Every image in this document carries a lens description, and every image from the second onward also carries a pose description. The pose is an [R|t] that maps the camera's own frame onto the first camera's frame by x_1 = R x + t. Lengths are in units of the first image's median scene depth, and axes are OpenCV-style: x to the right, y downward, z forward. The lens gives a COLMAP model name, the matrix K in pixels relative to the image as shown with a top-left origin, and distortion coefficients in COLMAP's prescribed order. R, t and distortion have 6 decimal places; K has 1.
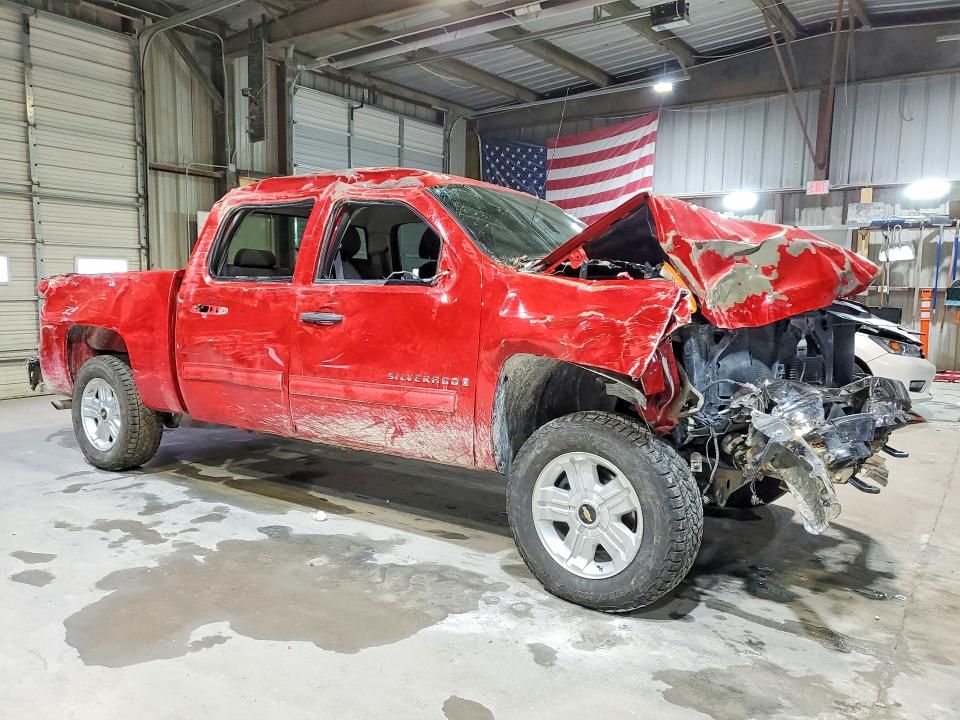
lens RADIAL K [[727.2, 0, 482.8], [0, 727.2, 365.6], [0, 0, 1]] dist [0.007412, 0.010232]
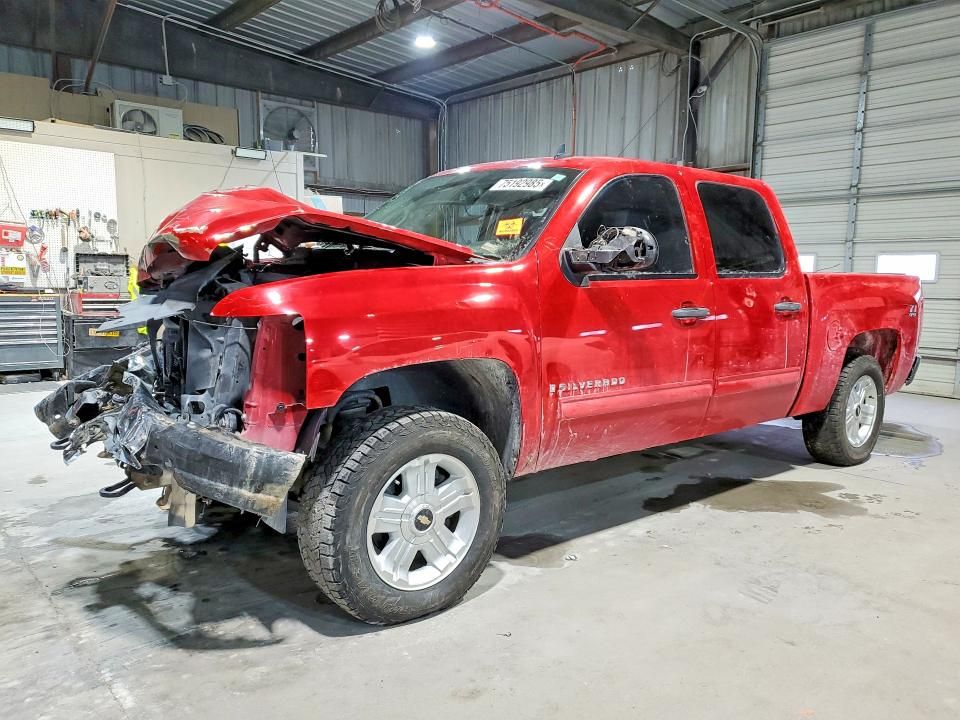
lens RADIAL K [[749.3, 0, 474.1], [0, 749.3, 365.9], [0, 0, 1]] dist [0.008693, 0.005933]
pose [[-0.238052, 0.107725, -0.965260, 1.237343], [-0.129269, 0.981474, 0.141415, -0.154269], [0.962611, 0.158442, -0.219716, 1.550645]]
